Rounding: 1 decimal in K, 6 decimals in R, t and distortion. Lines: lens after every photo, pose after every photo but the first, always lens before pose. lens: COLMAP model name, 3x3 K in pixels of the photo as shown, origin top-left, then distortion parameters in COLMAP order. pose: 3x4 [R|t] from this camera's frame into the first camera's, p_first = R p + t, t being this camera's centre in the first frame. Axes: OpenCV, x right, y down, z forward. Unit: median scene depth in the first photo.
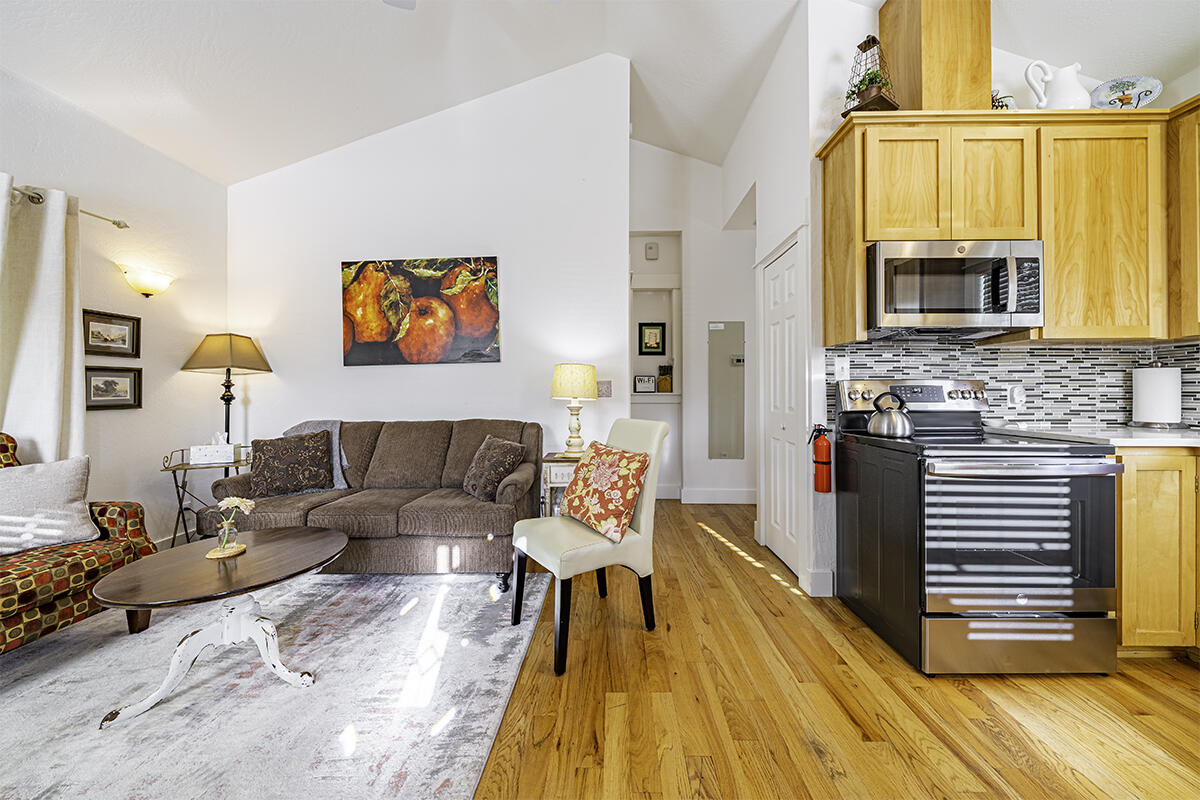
lens RADIAL K [[411.4, 0, 605.0], [0, 411.4, 390.9], [0, 0, 1]] dist [0.000572, 0.000036]
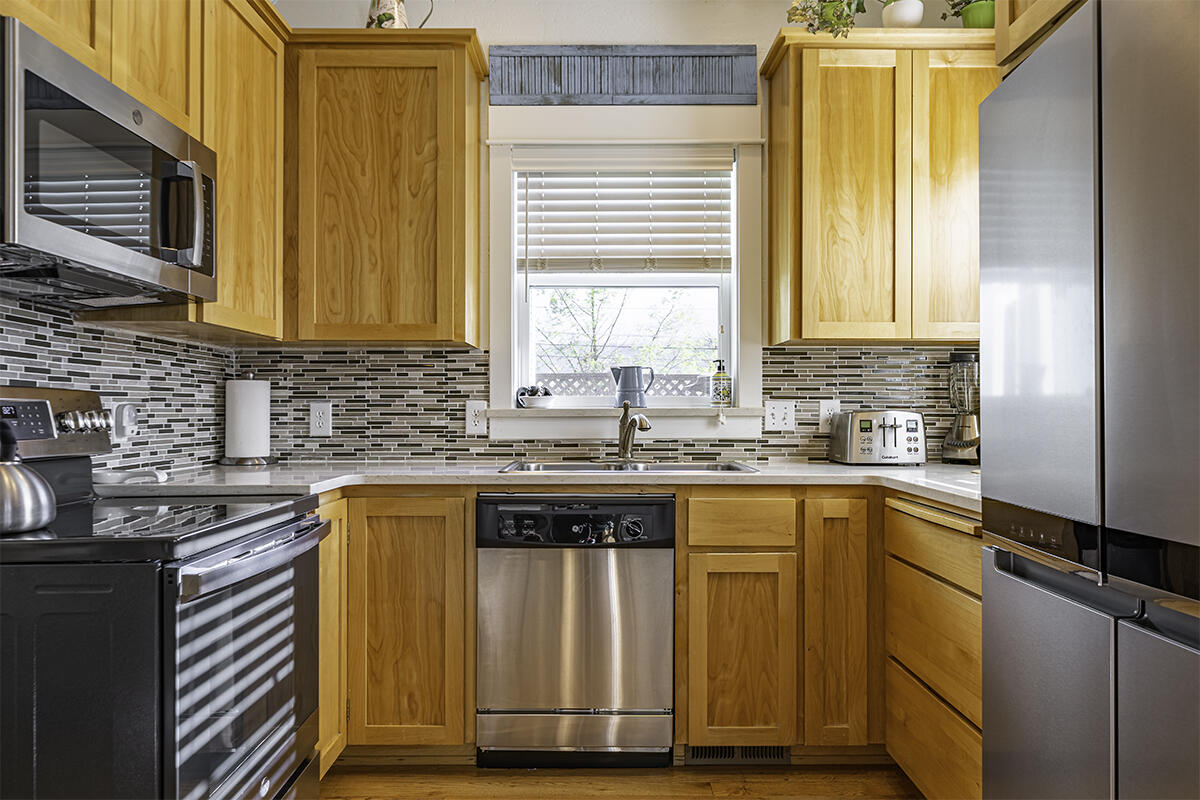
lens RADIAL K [[824.7, 0, 604.0], [0, 824.7, 404.8], [0, 0, 1]] dist [0.005882, 0.001919]
pose [[-0.040119, 0.007708, 0.999165, -0.101914], [0.002466, 0.999968, -0.007615, -0.001188], [-0.999192, 0.002158, -0.040136, 0.443071]]
